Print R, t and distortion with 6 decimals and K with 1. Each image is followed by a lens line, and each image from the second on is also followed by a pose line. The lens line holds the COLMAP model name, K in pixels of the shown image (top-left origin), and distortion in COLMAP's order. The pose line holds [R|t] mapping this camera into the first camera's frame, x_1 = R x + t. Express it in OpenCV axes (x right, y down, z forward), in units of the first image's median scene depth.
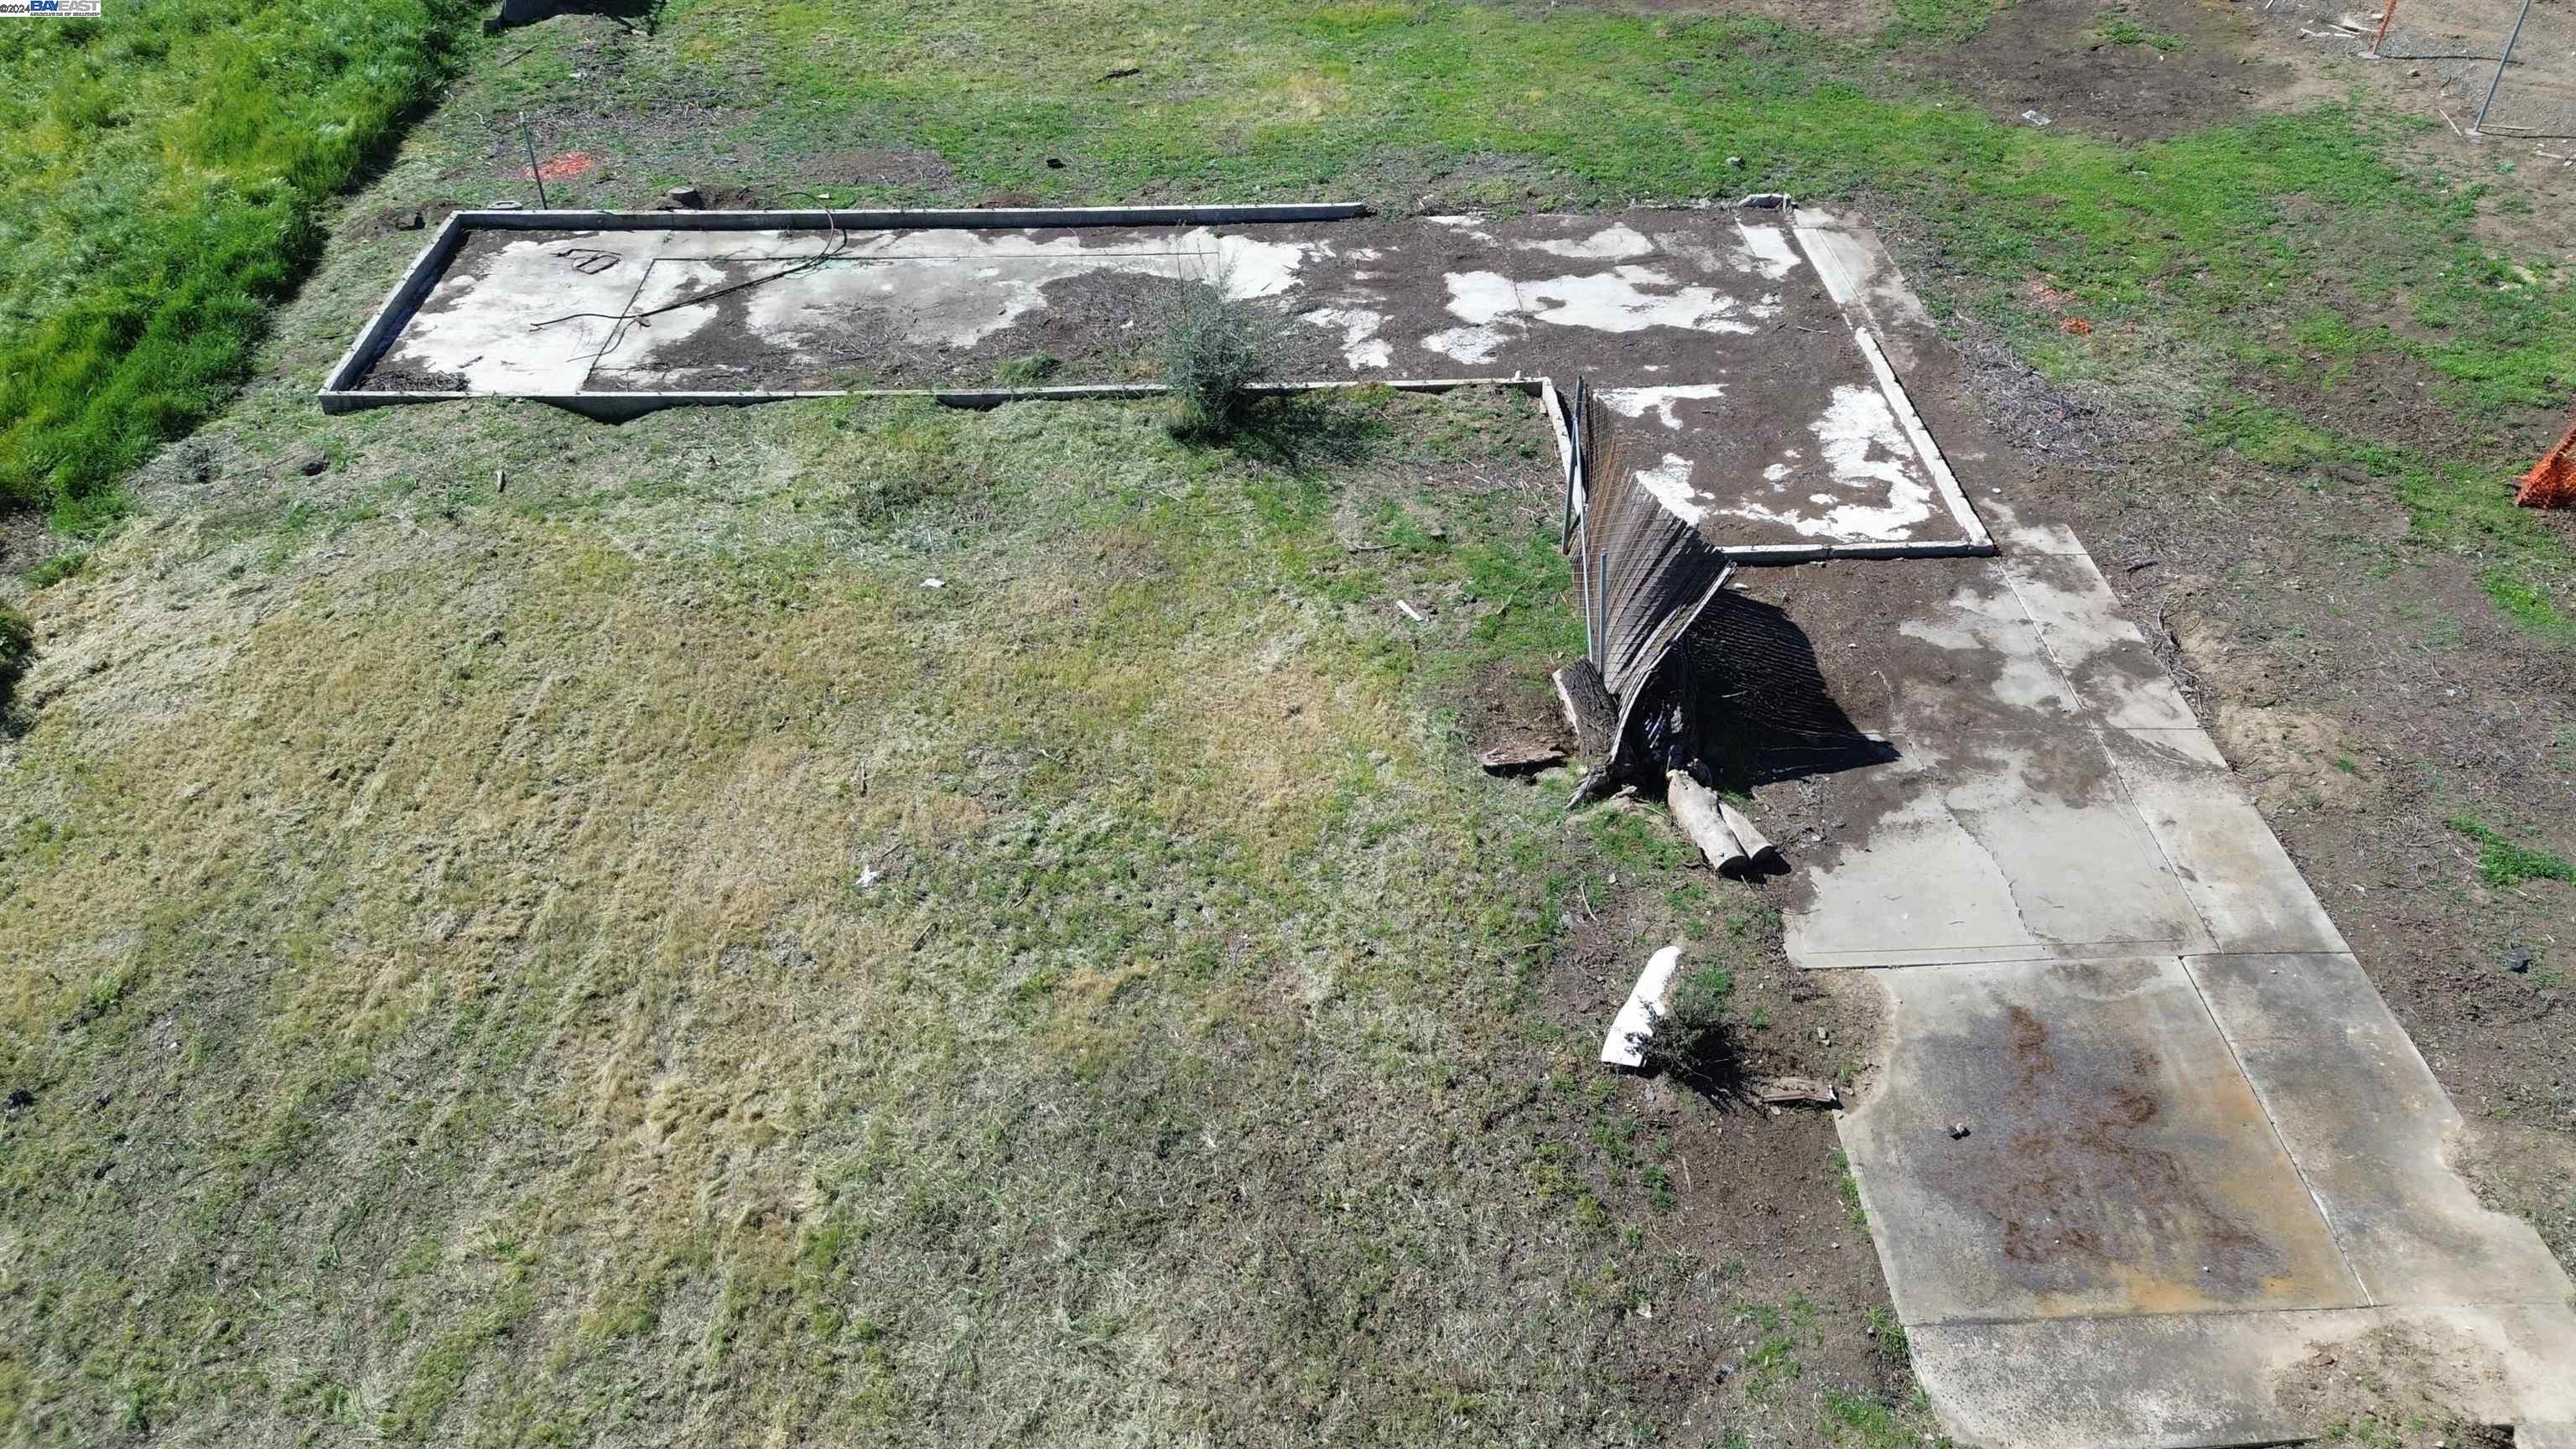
lens RADIAL K [[1793.0, 0, 1288.0], [0, 1793.0, 724.5], [0, 0, 1]] dist [0.069743, -0.074325]
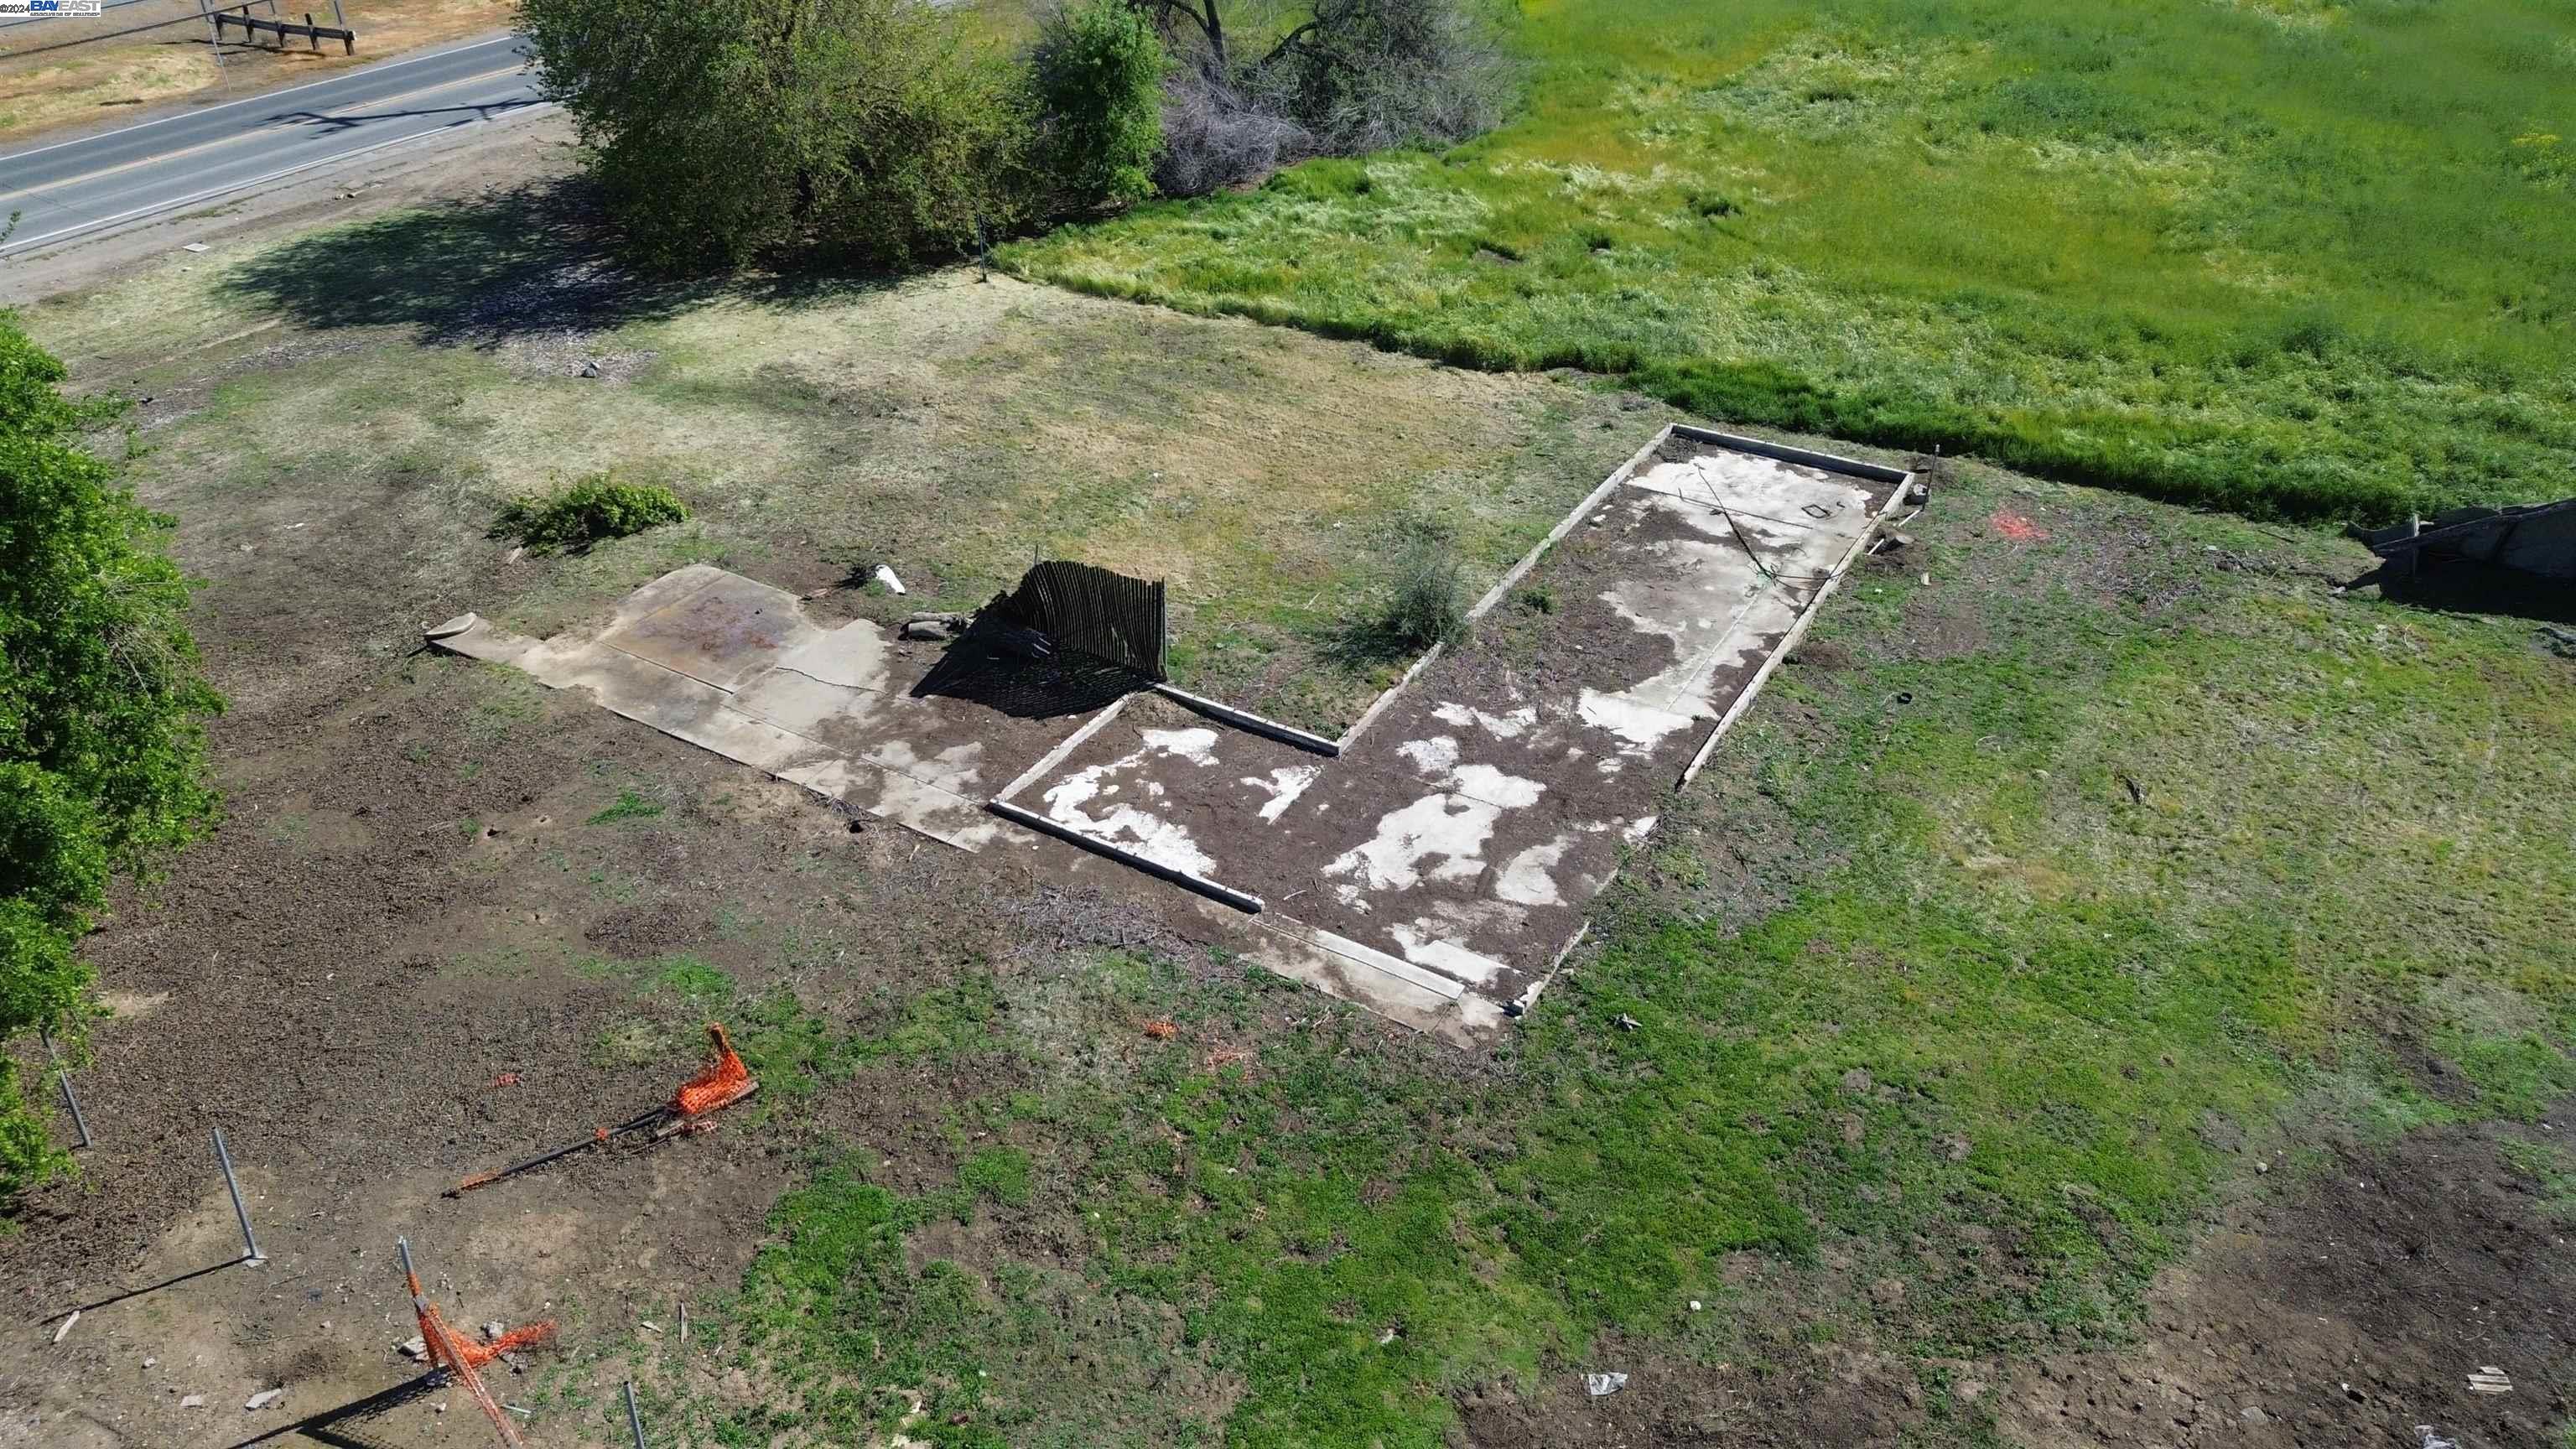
lens RADIAL K [[1860.9, 0, 1284.1], [0, 1860.9, 643.6], [0, 0, 1]] dist [0.085110, -0.098104]
pose [[-0.534723, 0.439255, -0.721891, 1.044391], [-0.538479, 0.481248, 0.691694, -1.075120], [0.651239, 0.758588, -0.020805, 0.877396]]
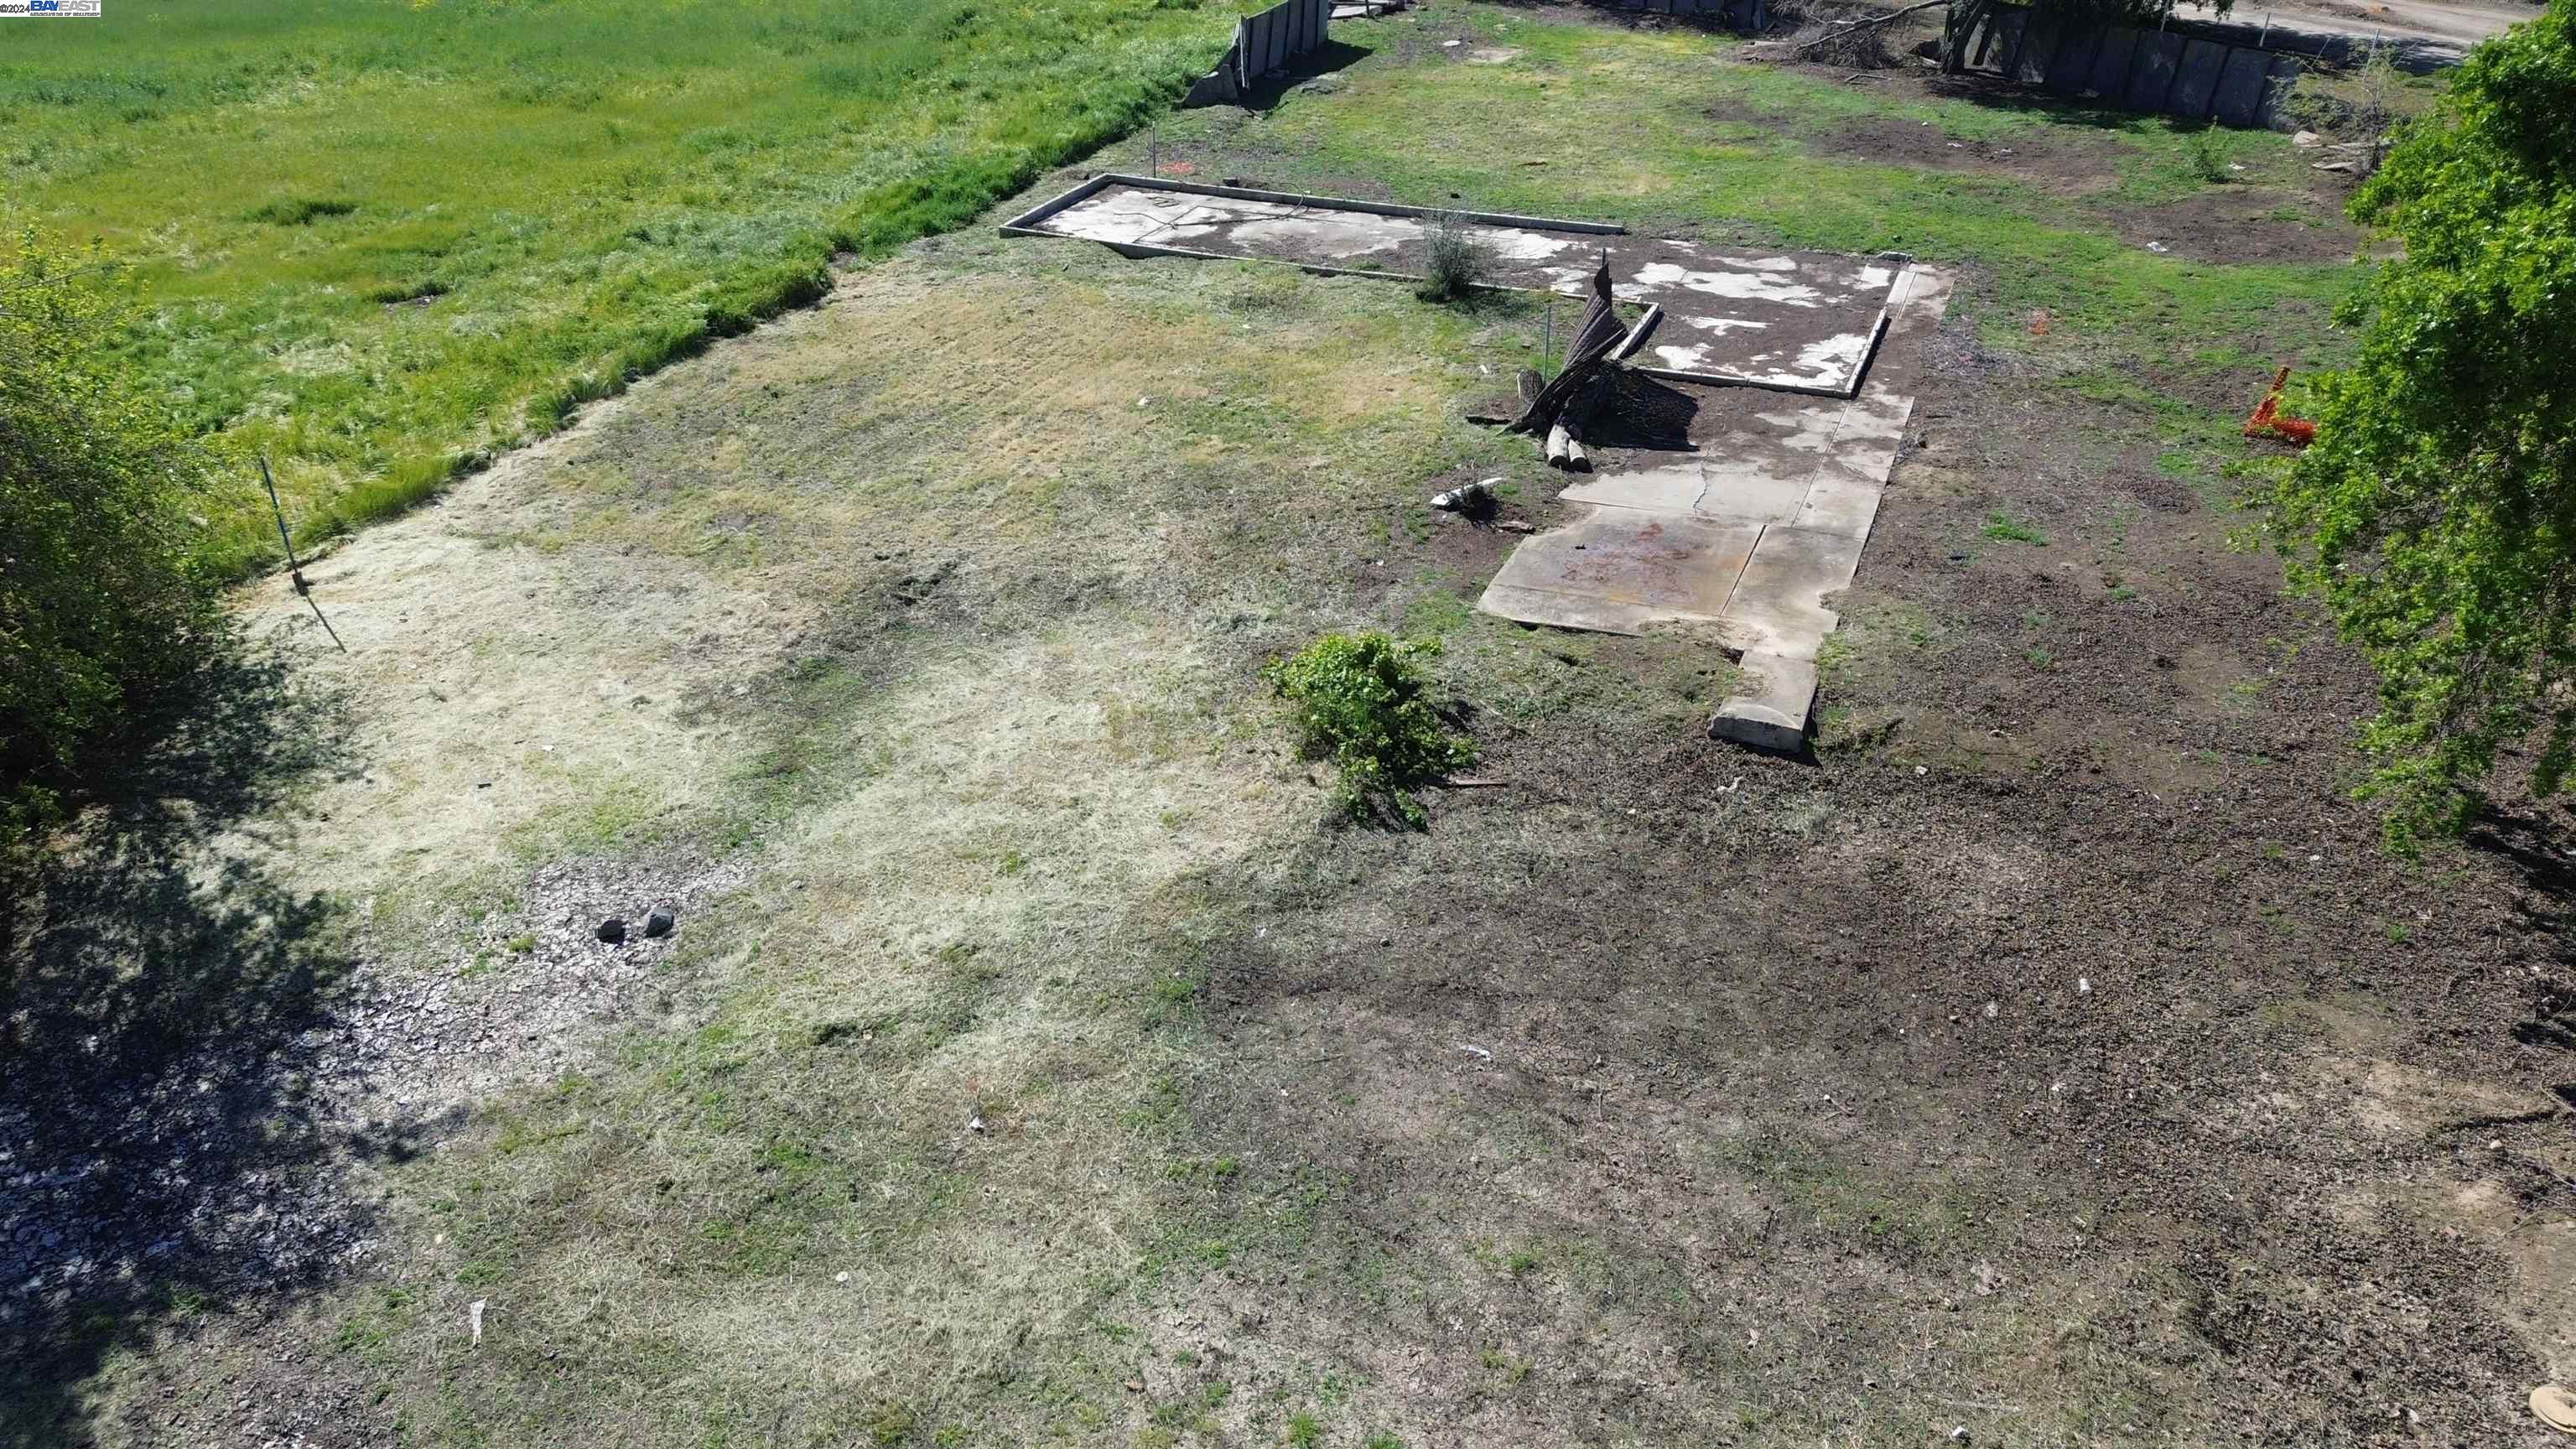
lens RADIAL K [[1799.3, 0, 1288.0], [0, 1799.3, 724.5], [0, 0, 1]] dist [0.067337, -0.085518]
pose [[0.911027, 0.210051, -0.354836, 0.457138], [-0.264265, 0.957996, -0.111390, 0.398111], [0.316534, 0.195250, 0.928269, -0.479480]]
